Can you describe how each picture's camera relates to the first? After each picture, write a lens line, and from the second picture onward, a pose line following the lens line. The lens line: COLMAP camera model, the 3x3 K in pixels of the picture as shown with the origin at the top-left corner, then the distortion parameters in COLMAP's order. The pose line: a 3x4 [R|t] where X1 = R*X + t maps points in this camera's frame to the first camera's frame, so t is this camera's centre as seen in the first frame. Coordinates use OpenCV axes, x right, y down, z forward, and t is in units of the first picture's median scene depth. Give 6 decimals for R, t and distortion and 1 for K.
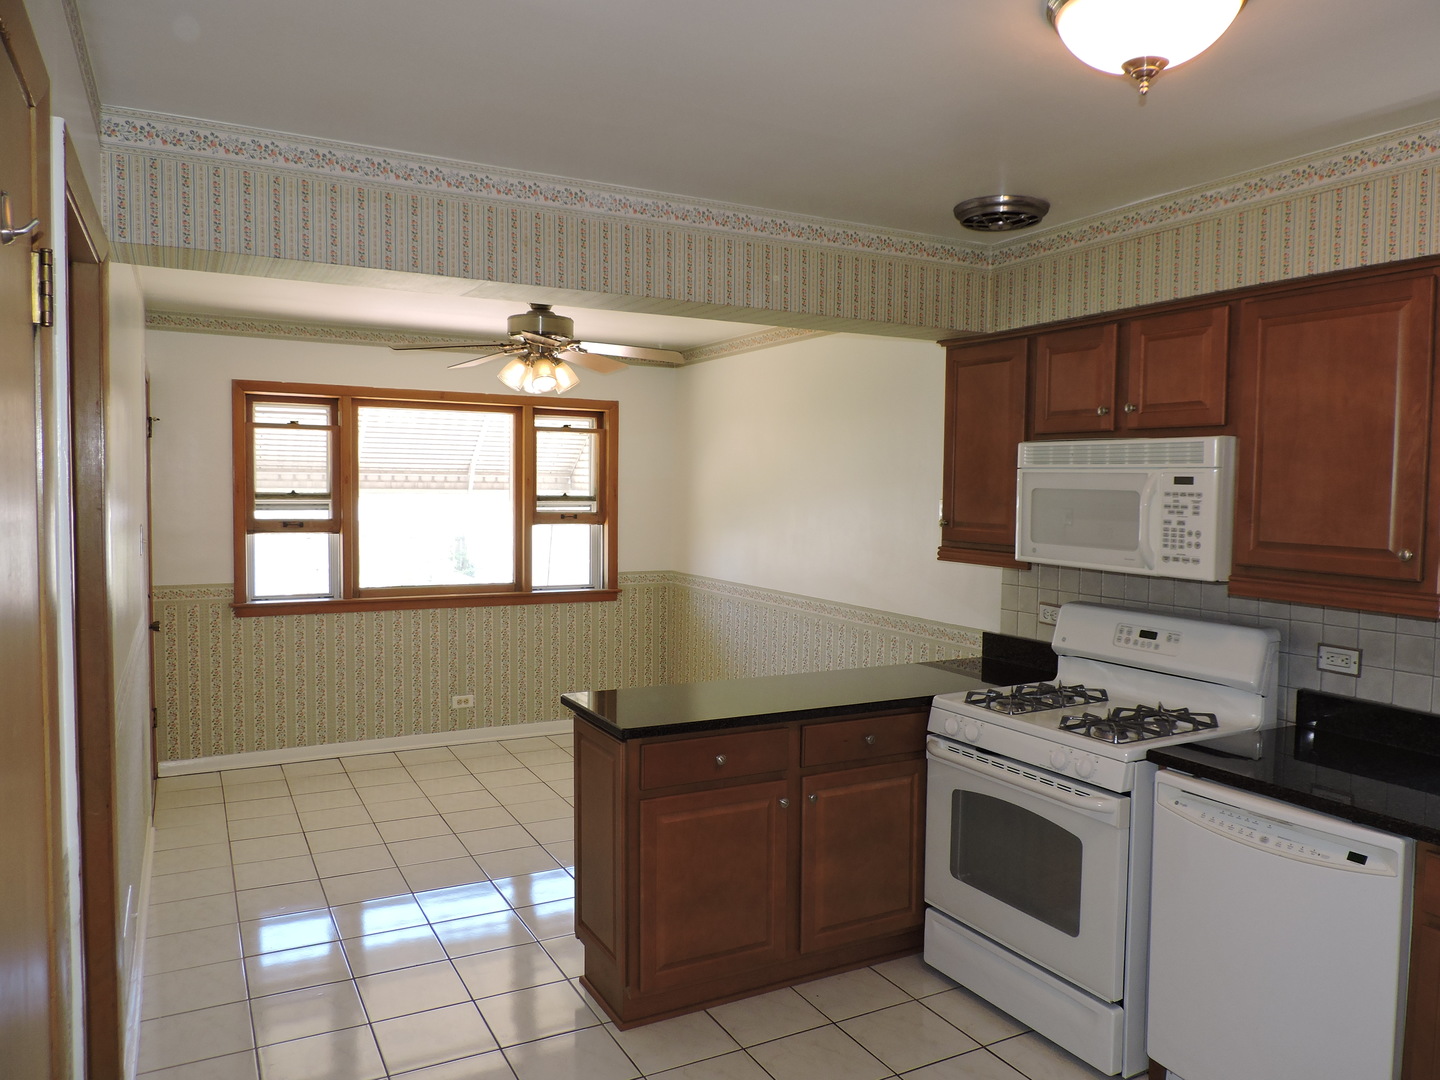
lens RADIAL K [[1025.9, 0, 712.0], [0, 1025.9, 541.3], [0, 0, 1]] dist [-0.010415, -0.007299]
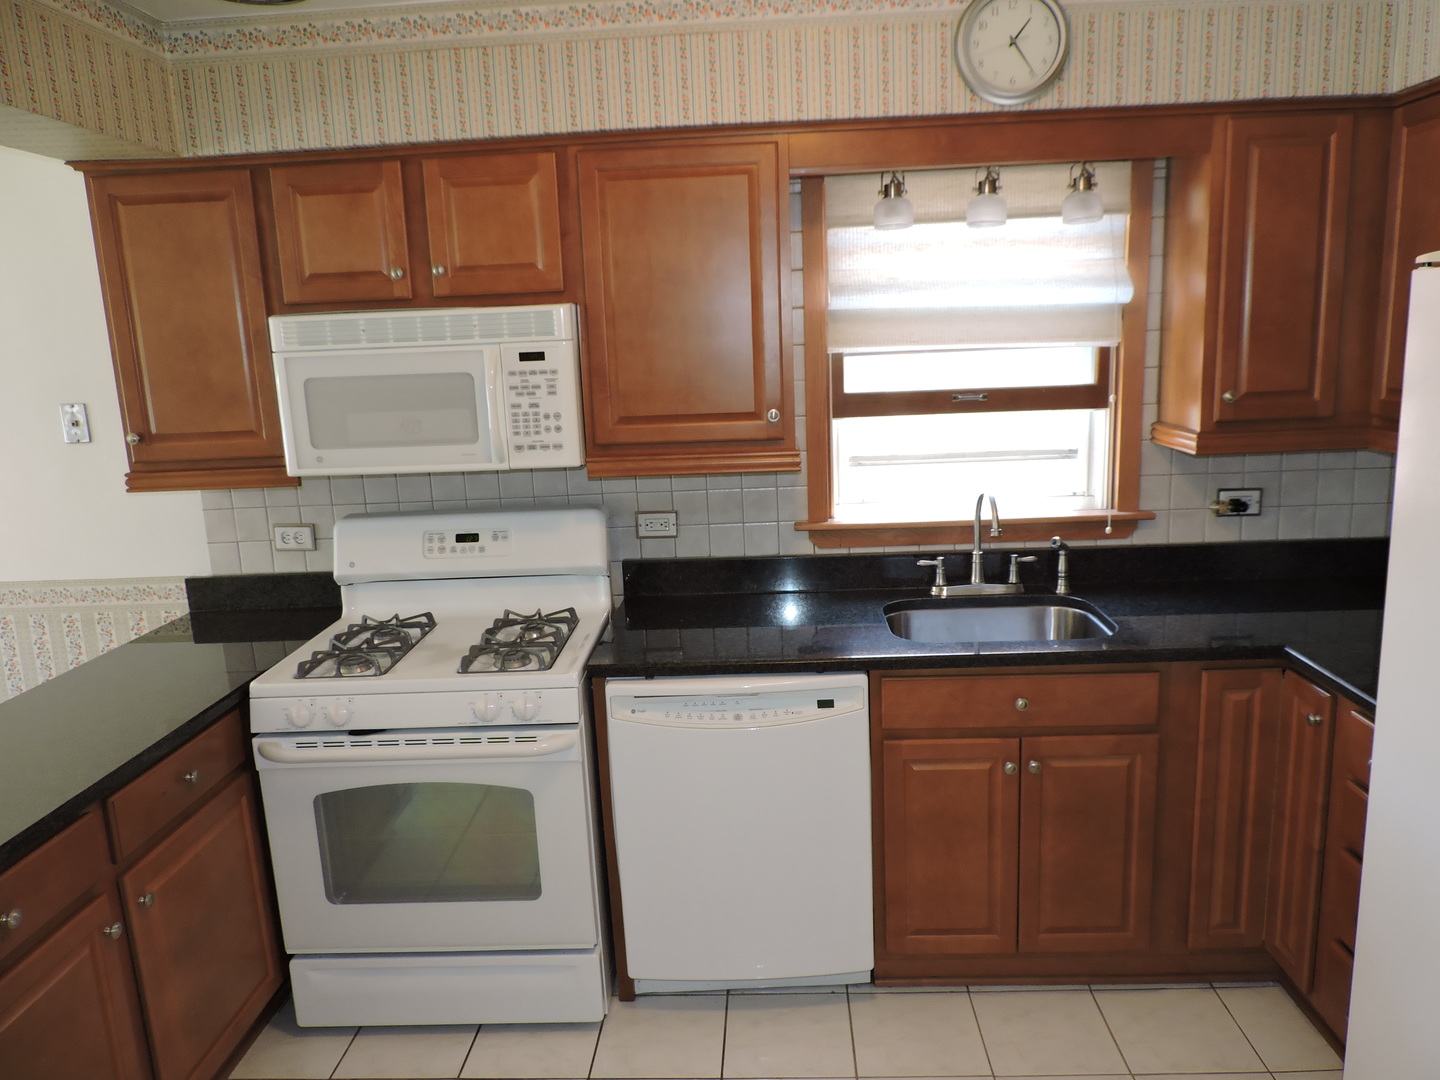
lens RADIAL K [[1025.9, 0, 720.1], [0, 1025.9, 543.1], [0, 0, 1]] dist [-0.010415, -0.007299]
pose [[0.502326, -0.205500, 0.839904, -0.213336], [0.098365, 0.978624, 0.180611, -0.043697], [-0.859065, -0.008109, 0.511802, 0.396611]]
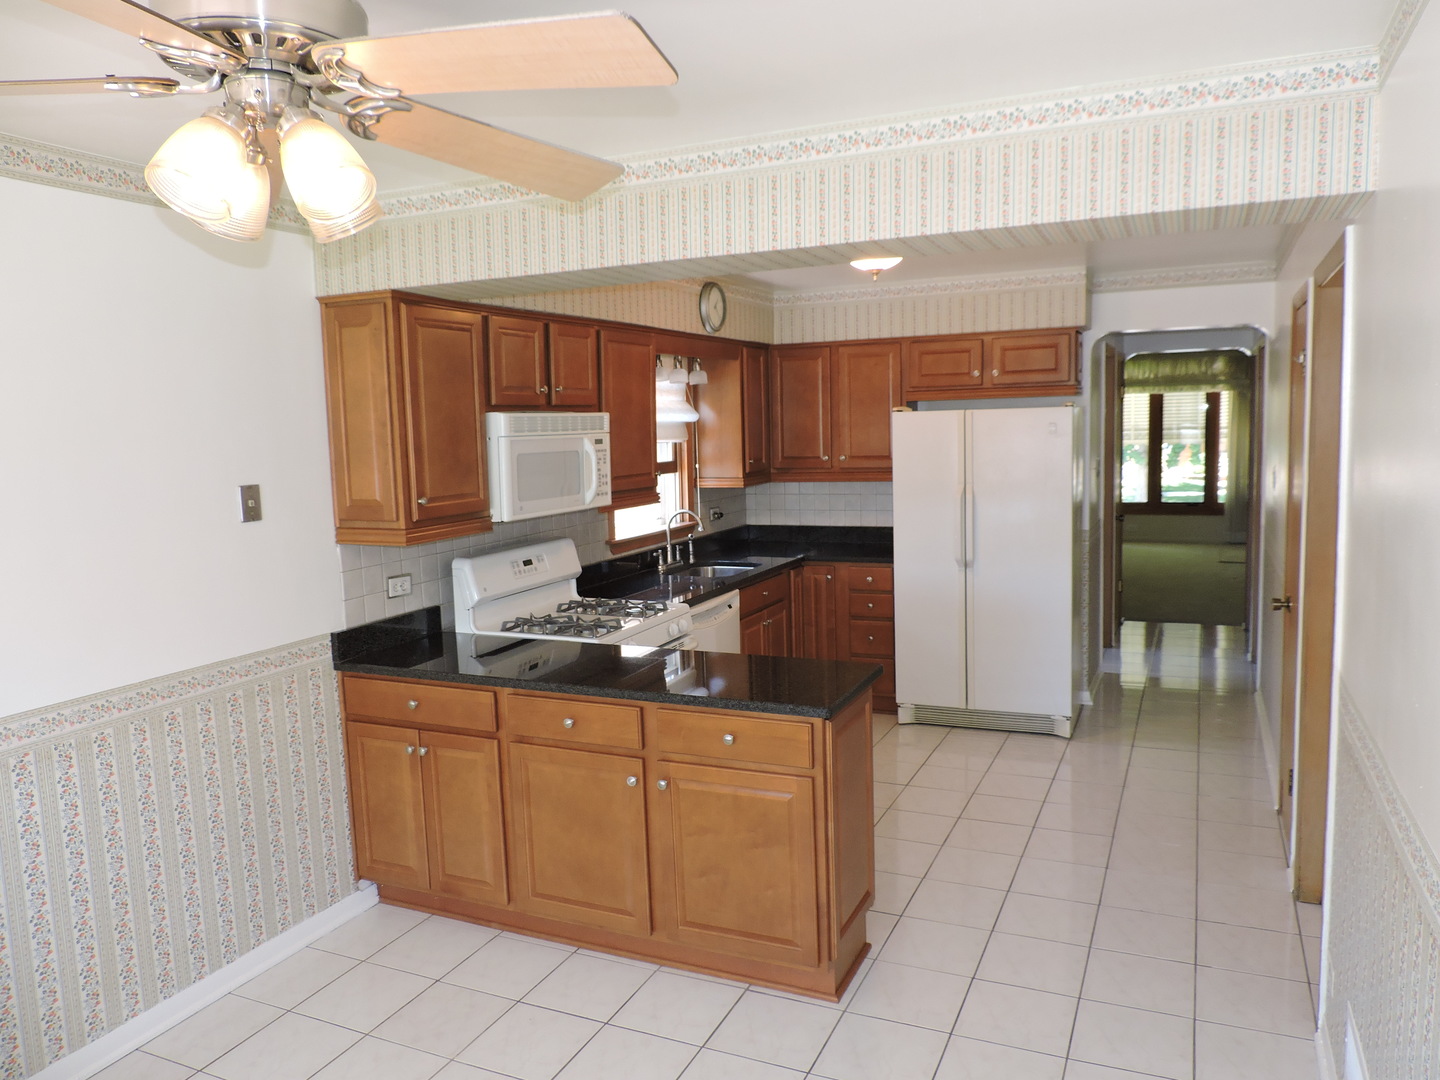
lens RADIAL K [[1025.9, 0, 723.5], [0, 1025.9, 545.1], [0, 0, 1]] dist [-0.010415, -0.007299]
pose [[-0.608691, -0.089086, 0.788390, -0.811220], [0.068734, 0.984020, 0.164259, -0.138064], [-0.790424, 0.154172, -0.592841, 1.691076]]
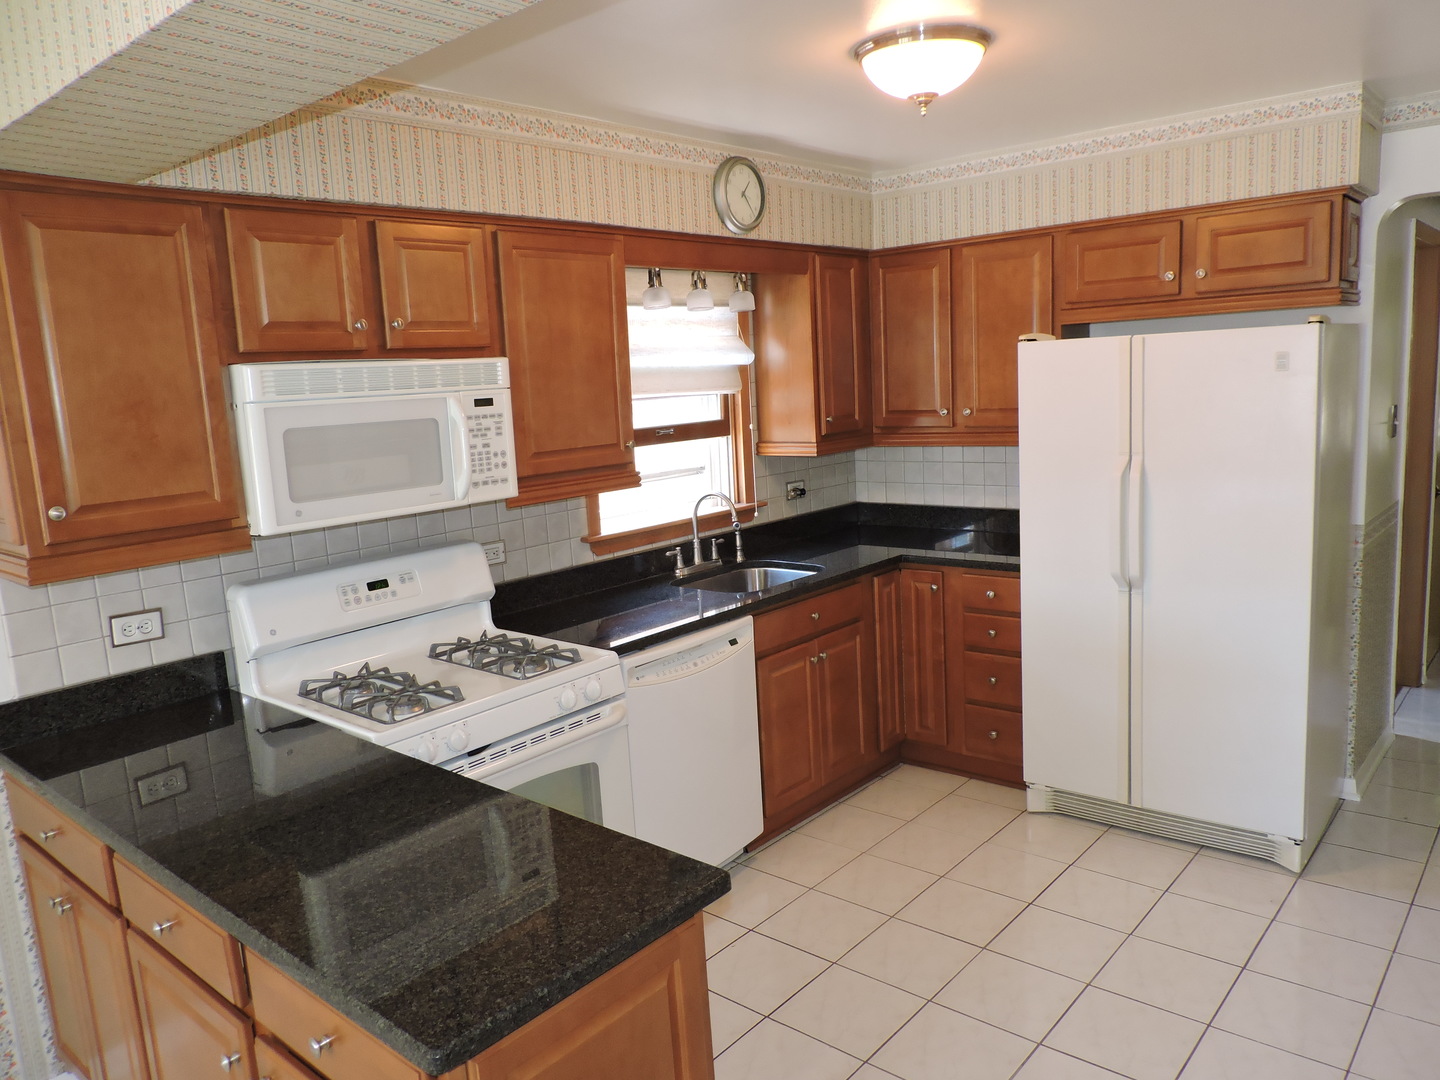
lens RADIAL K [[1025.9, 0, 729.2], [0, 1025.9, 544.0], [0, 0, 1]] dist [-0.010415, -0.007299]
pose [[-0.368632, -0.144857, 0.918219, -0.528085], [0.105345, 0.974910, 0.196092, -0.090728], [-0.923587, 0.169015, -0.344123, 1.093175]]
